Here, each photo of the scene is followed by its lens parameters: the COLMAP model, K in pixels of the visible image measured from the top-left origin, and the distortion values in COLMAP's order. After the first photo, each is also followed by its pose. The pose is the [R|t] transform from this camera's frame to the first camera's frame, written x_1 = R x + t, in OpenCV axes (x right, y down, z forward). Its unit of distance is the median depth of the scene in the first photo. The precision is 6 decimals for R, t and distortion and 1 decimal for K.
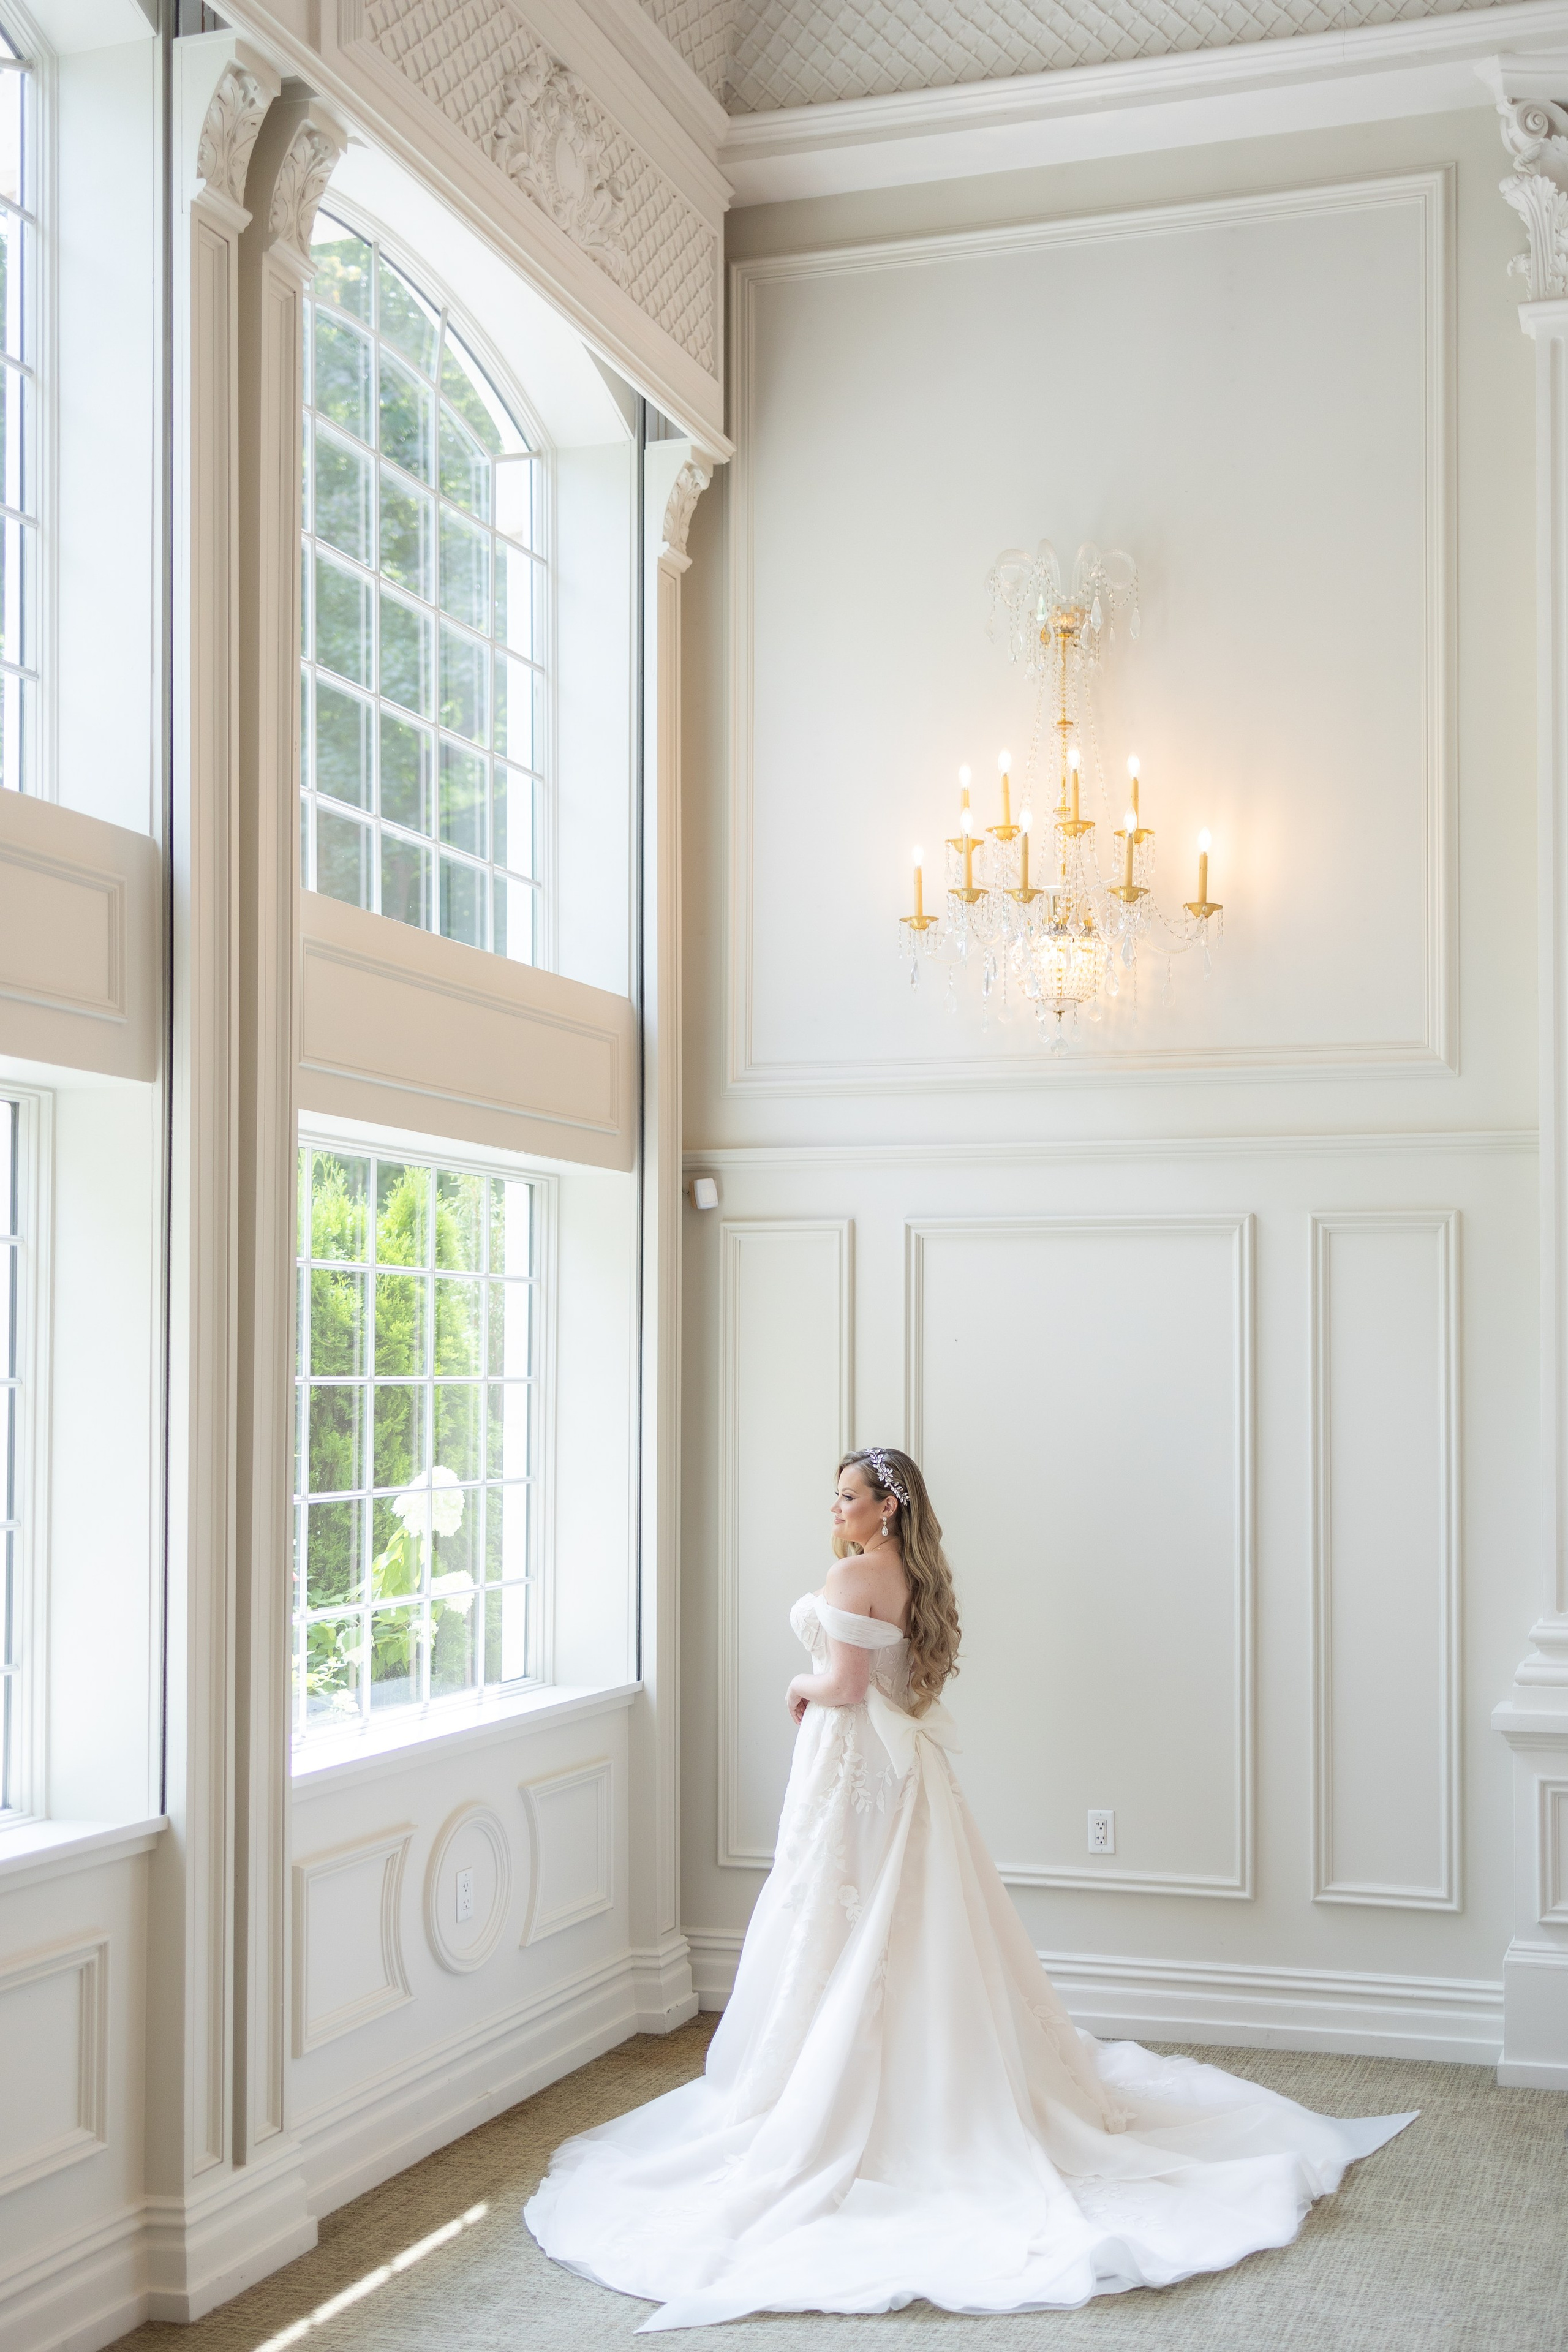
lens RADIAL K [[2422.8, 0, 1045.3], [0, 2422.8, 1344.6], [0, 0, 1]] dist [0.047374, 0.000000]
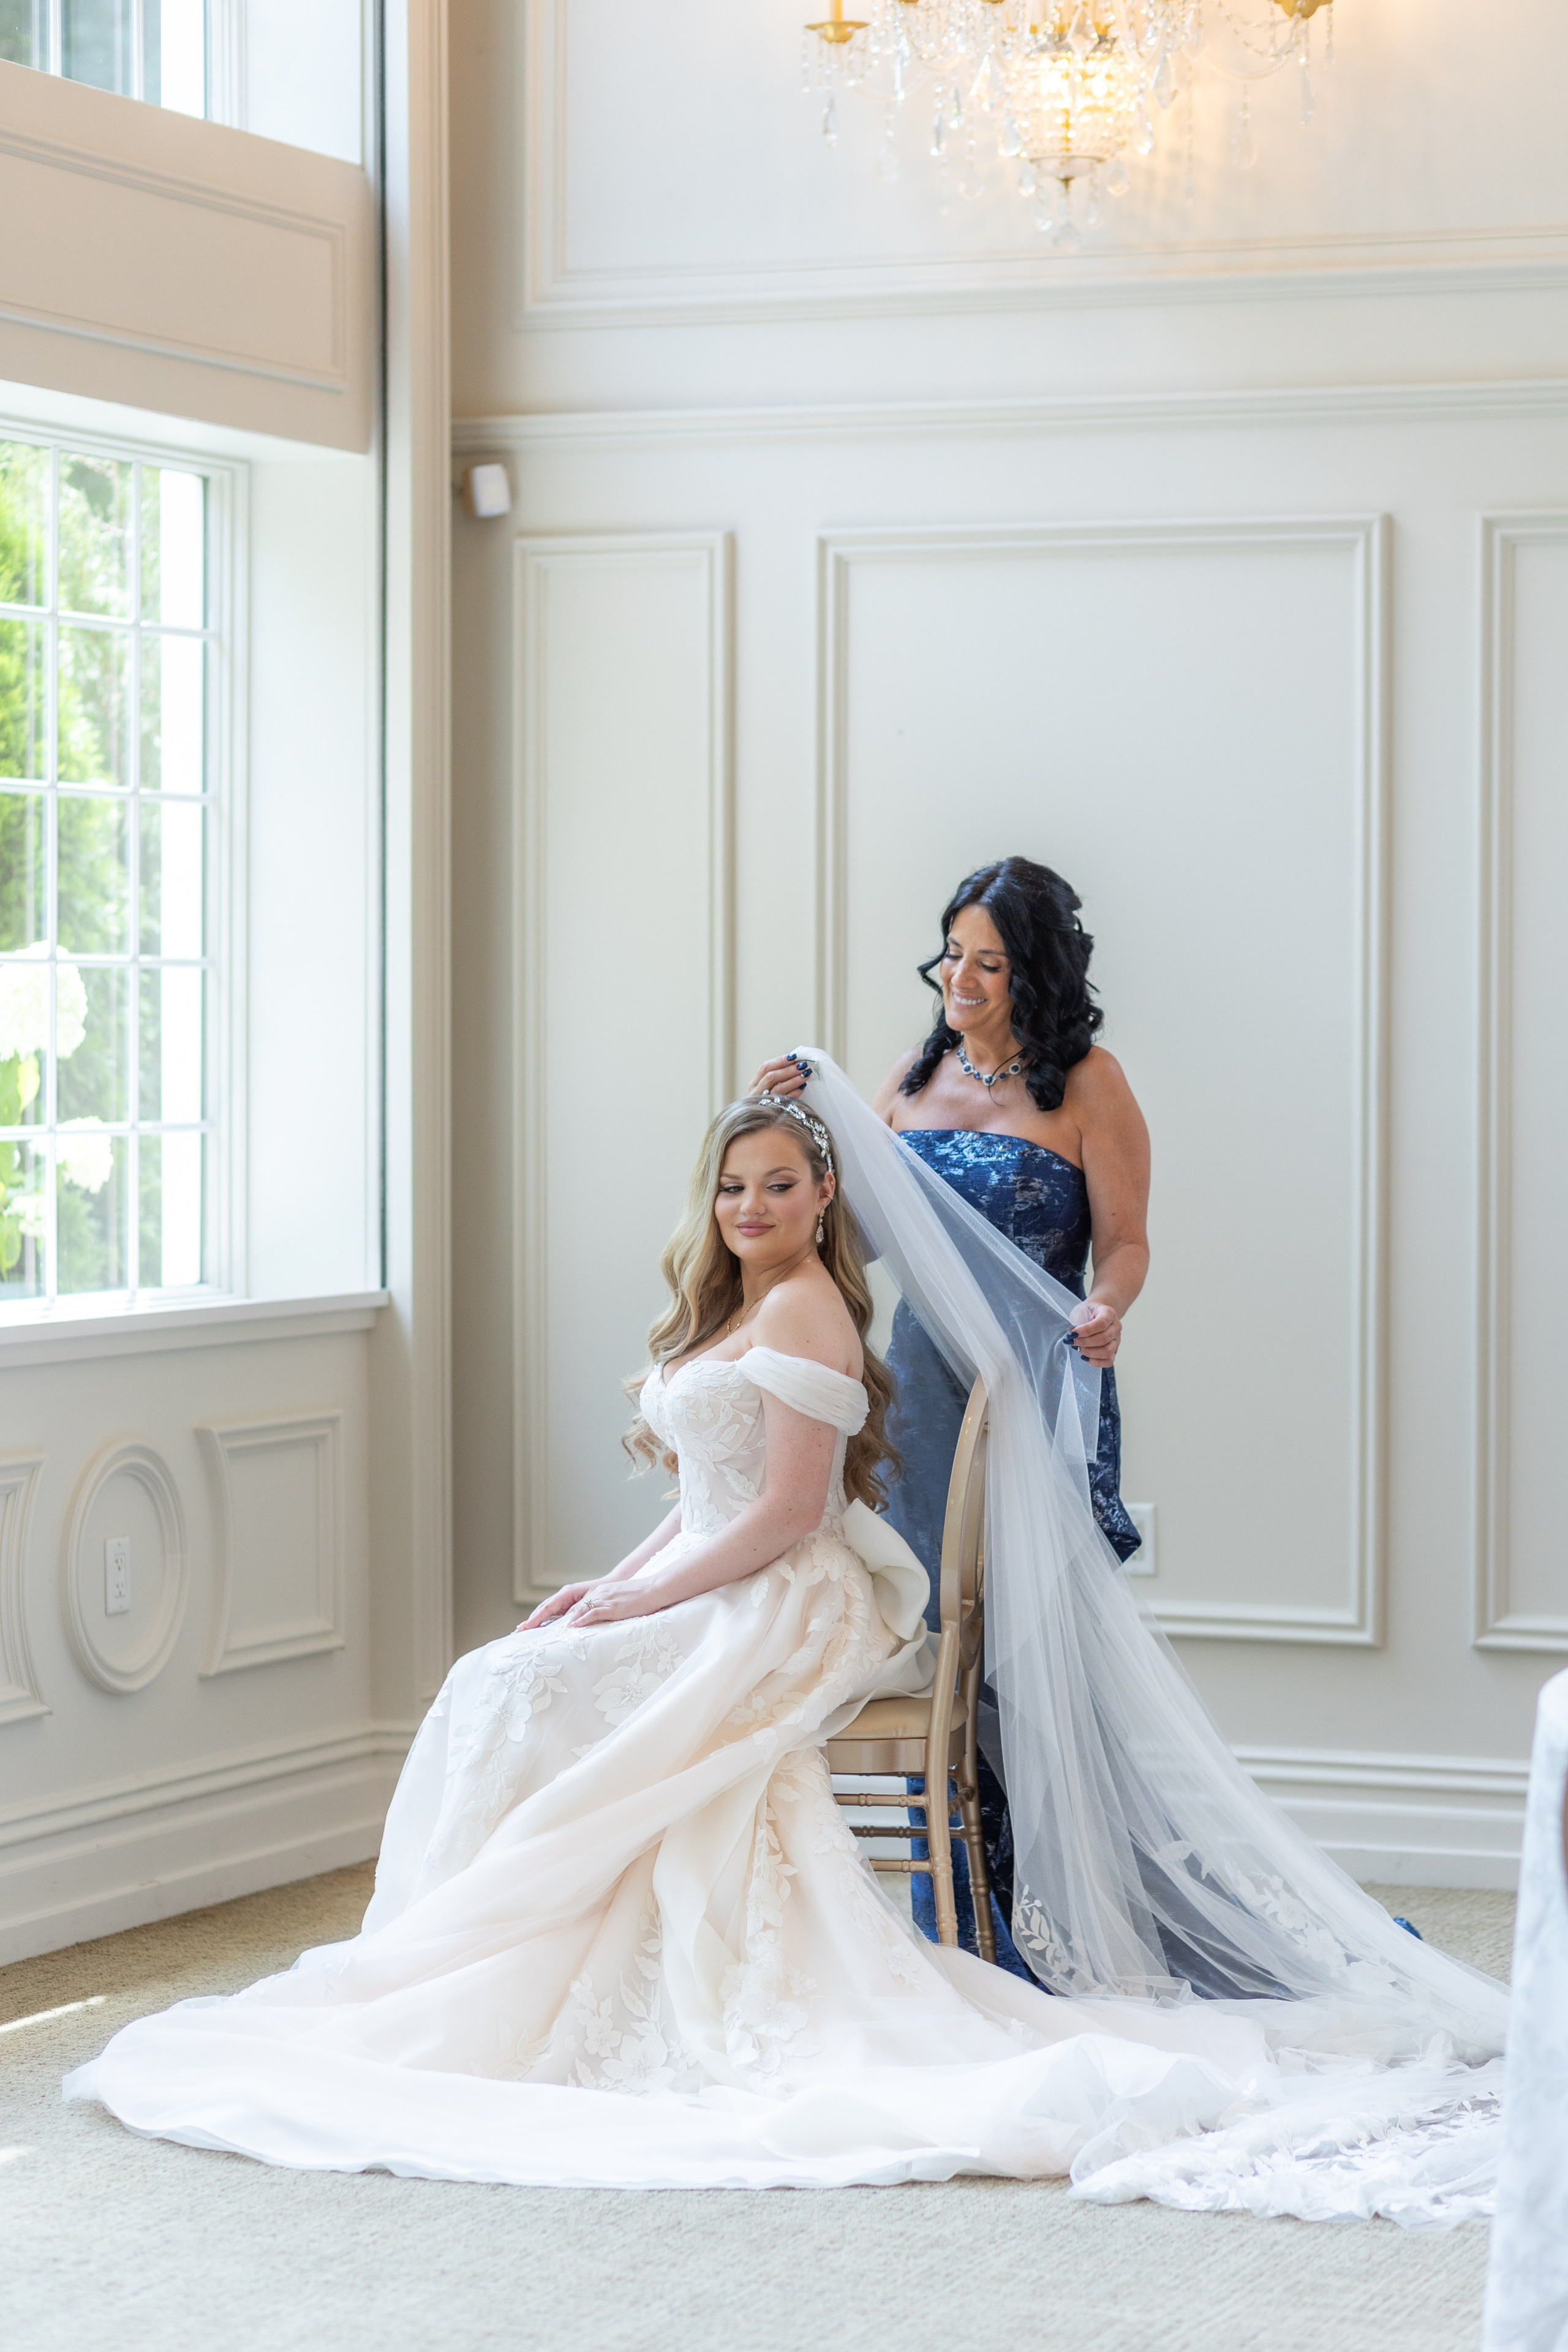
lens RADIAL K [[5927.9, 0, 768.9], [0, 5927.9, 1197.5], [0, 0, 1]] dist [0.141242, 0.000000]
pose [[0.994158, 0.005127, -0.107815, 0.094593], [0.000376, 0.998700, 0.050966, 0.040507], [0.107936, -0.050709, 0.992864, -0.496153]]
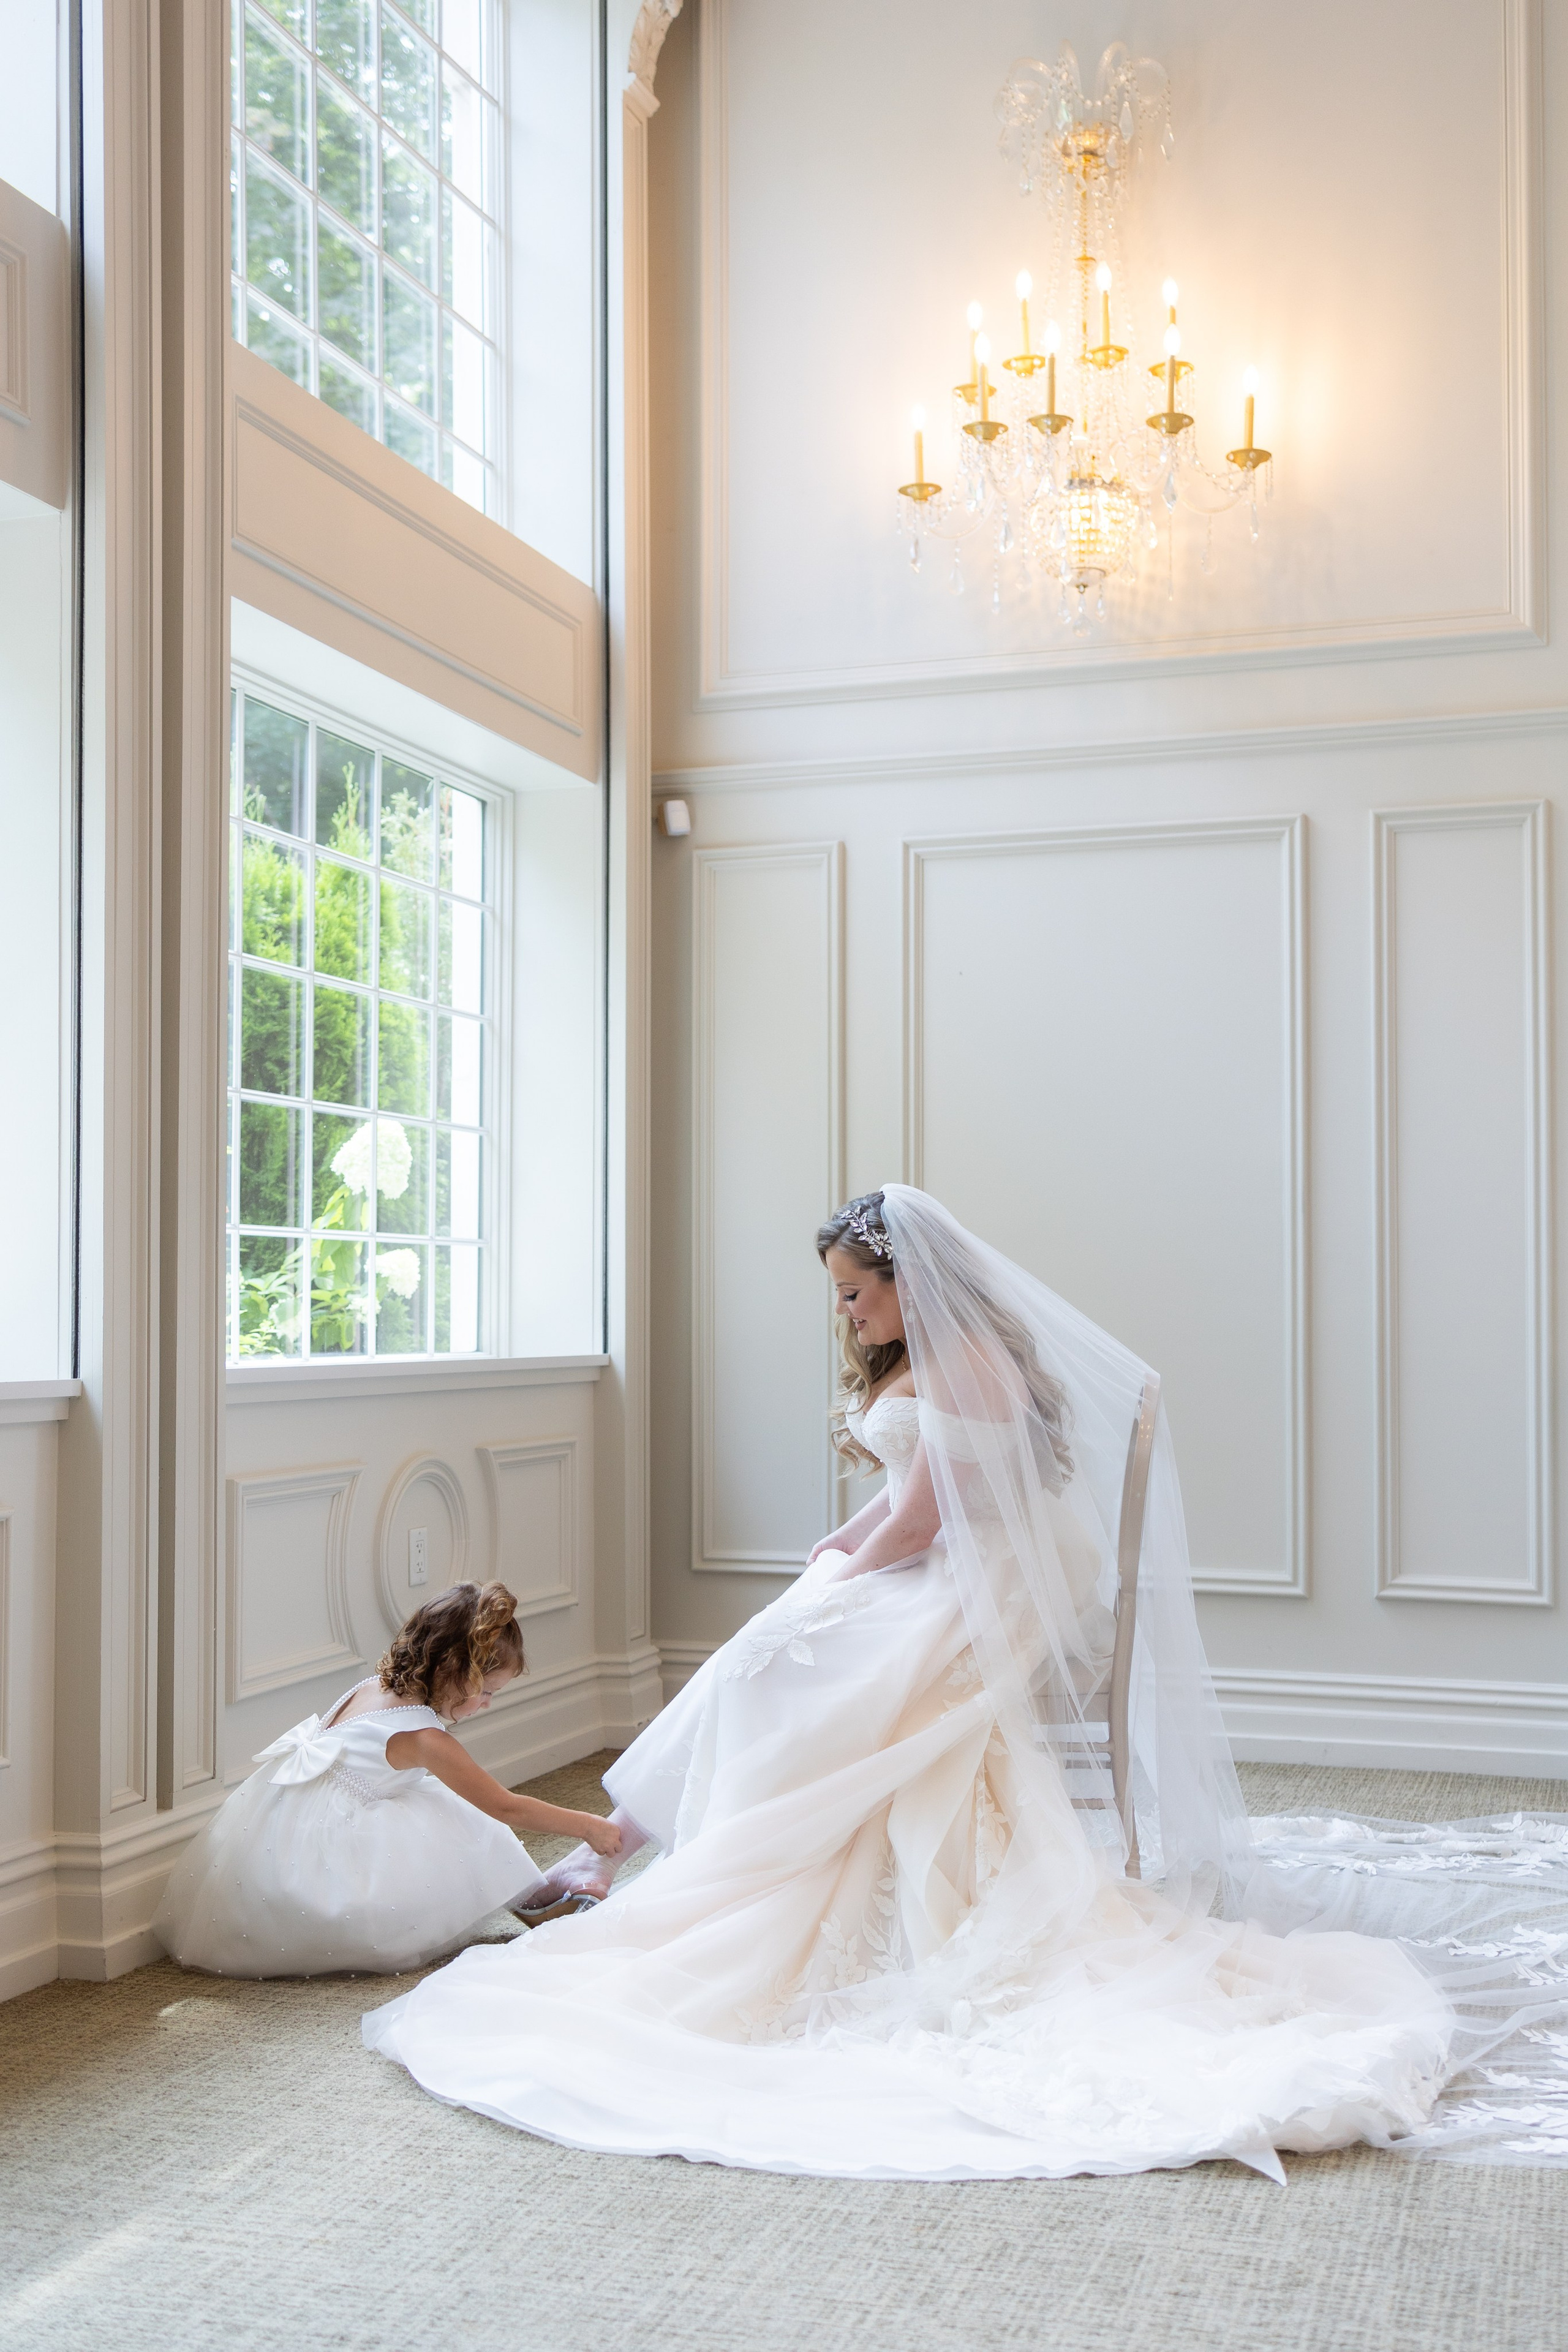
lens RADIAL K [[2422.8, 0, 864.0], [0, 2422.8, 1239.6], [0, 0, 1]] dist [0.047374, 0.000000]
pose [[0.999321, -0.001400, -0.036827, -0.041655], [0.001101, 0.999966, -0.008131, 0.108022], [0.036837, 0.008085, 0.999289, 0.120693]]
